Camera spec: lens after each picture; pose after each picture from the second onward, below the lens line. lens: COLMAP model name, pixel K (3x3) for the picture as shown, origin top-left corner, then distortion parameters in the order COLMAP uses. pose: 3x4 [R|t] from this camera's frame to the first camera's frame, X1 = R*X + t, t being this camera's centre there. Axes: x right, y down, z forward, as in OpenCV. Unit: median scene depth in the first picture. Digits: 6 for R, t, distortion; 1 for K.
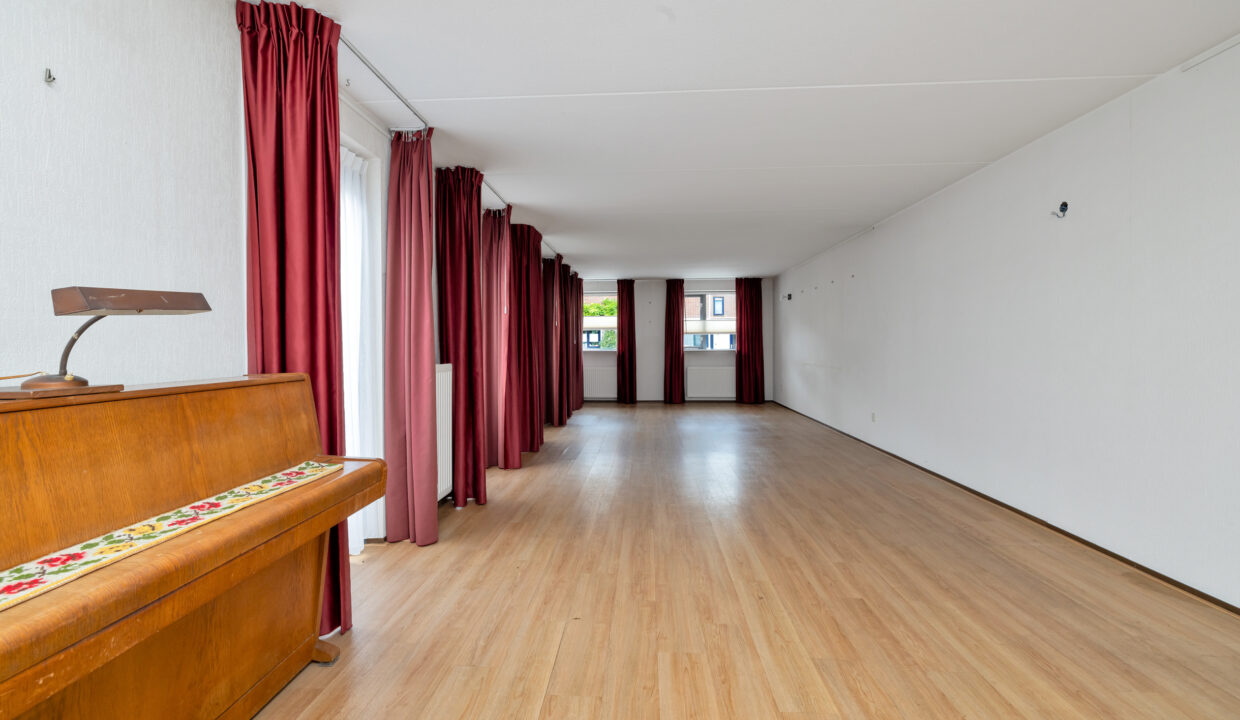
lens RADIAL K [[530.8, 0, 608.9], [0, 530.8, 345.1], [0, 0, 1]] dist [-0.001116, 0.000689]
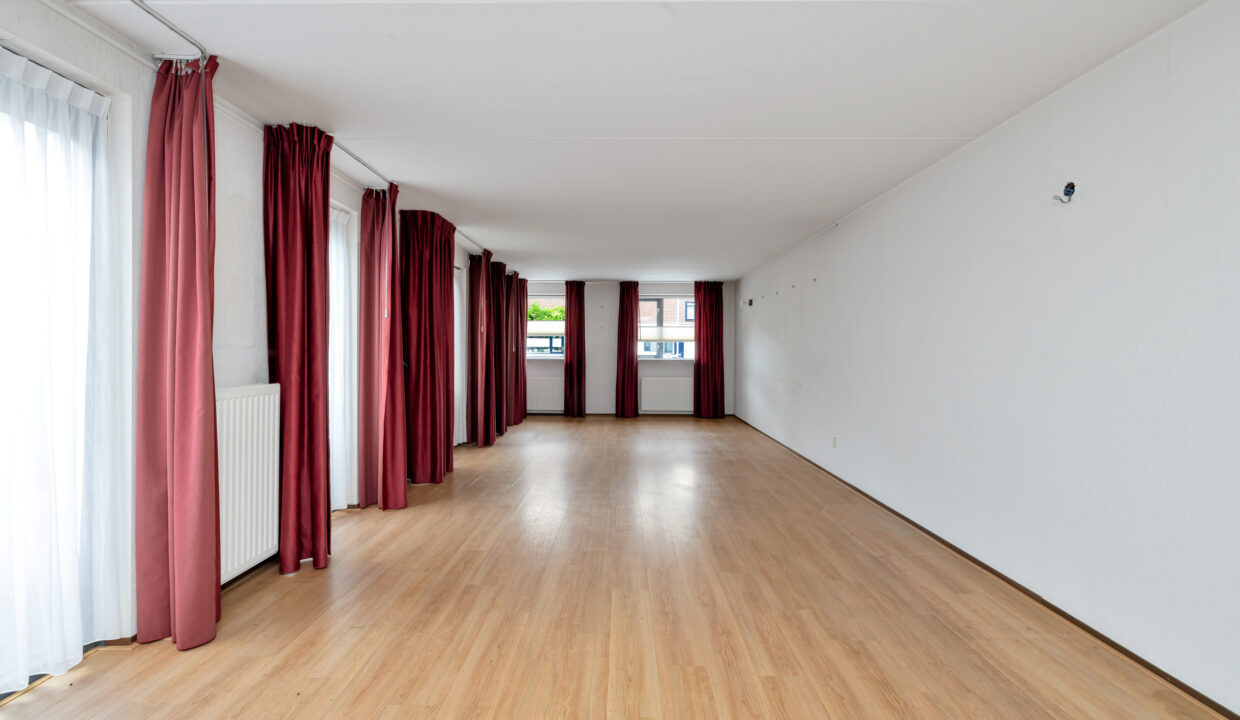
lens RADIAL K [[530.8, 0, 609.3], [0, 530.8, 348.1], [0, 0, 1]] dist [-0.001116, 0.000689]
pose [[0.999109, 0.011168, 0.040702, 0.142430], [-0.011123, 0.999937, -0.001347, -0.019693], [-0.040714, 0.000893, 0.999170, 0.225708]]
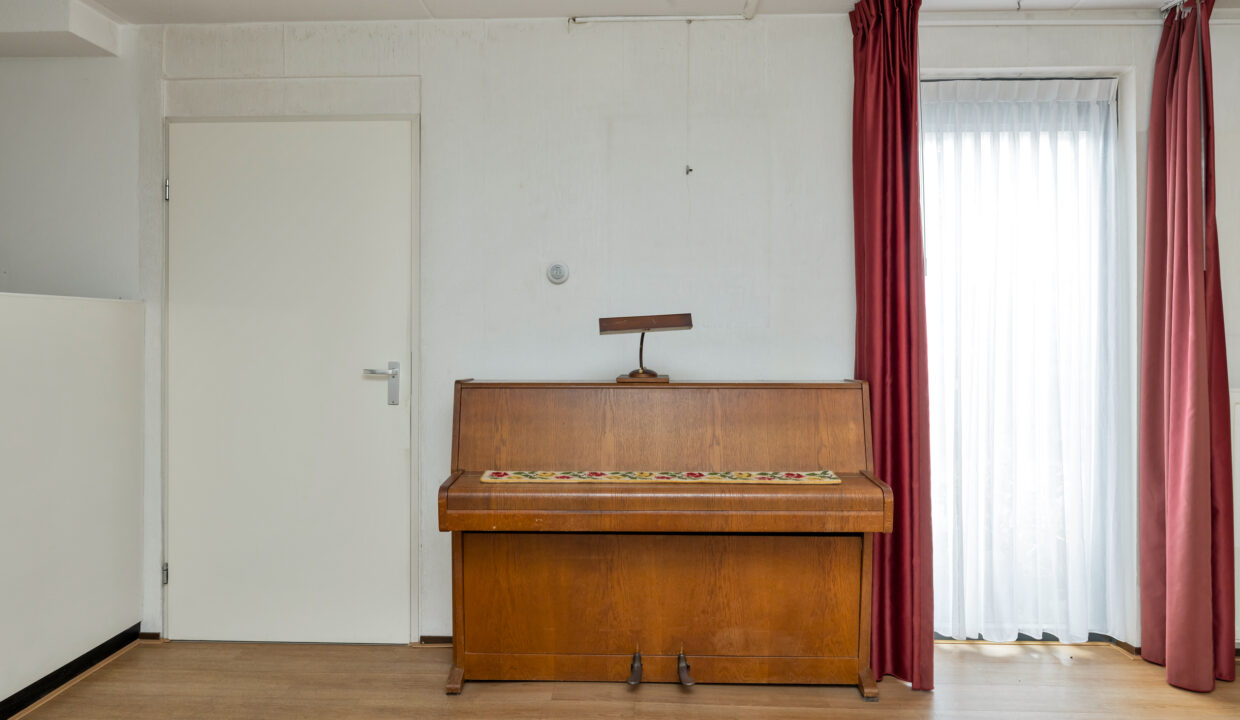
lens RADIAL K [[781.5, 0, 608.1], [0, 781.5, 321.6], [0, 0, 1]] dist [-0.003968, 0.003680]
pose [[0.016829, -0.005700, -0.999842, 0.431688], [-0.002762, 0.999980, -0.005748, -0.023655], [0.999855, 0.002858, 0.016813, 0.276168]]
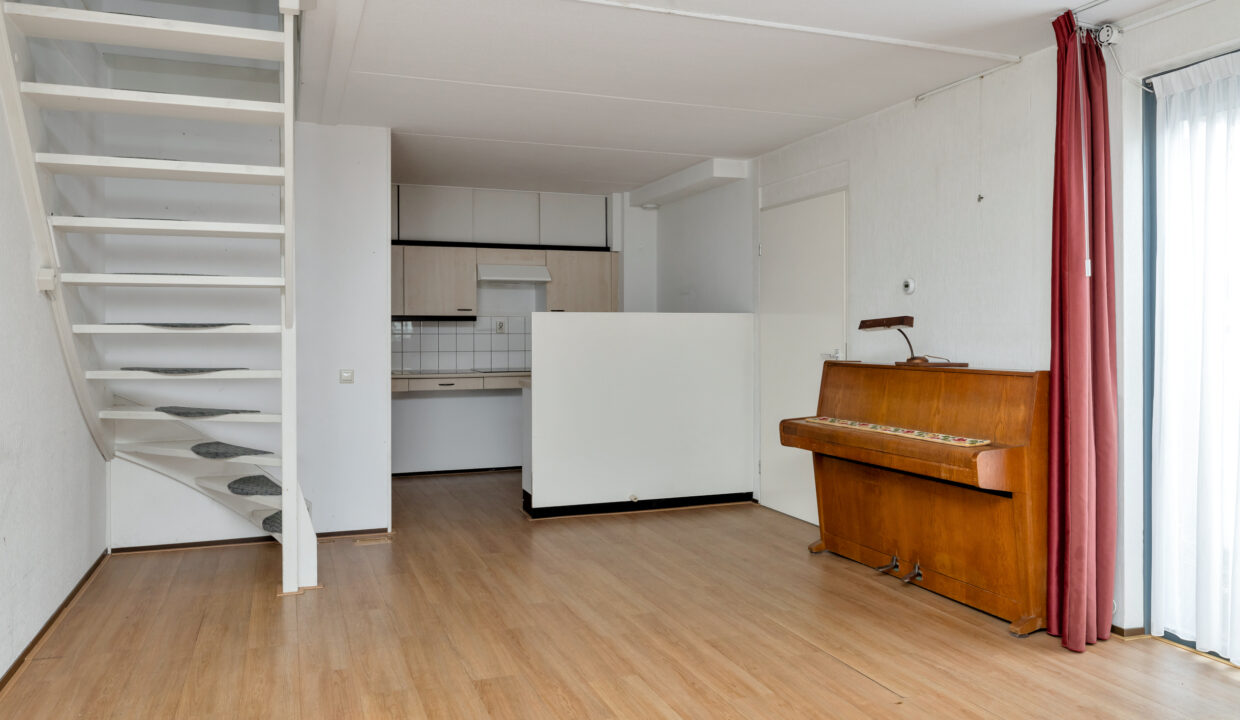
lens RADIAL K [[837.0, 0, 611.3], [0, 837.0, 329.5], [0, 0, 1]] dist [-0.003959, -0.002693]
pose [[-0.911746, 0.004307, -0.410731, 0.496536], [0.004923, 0.999988, -0.000442, -0.019099], [0.410724, -0.002425, -0.911756, 1.174910]]
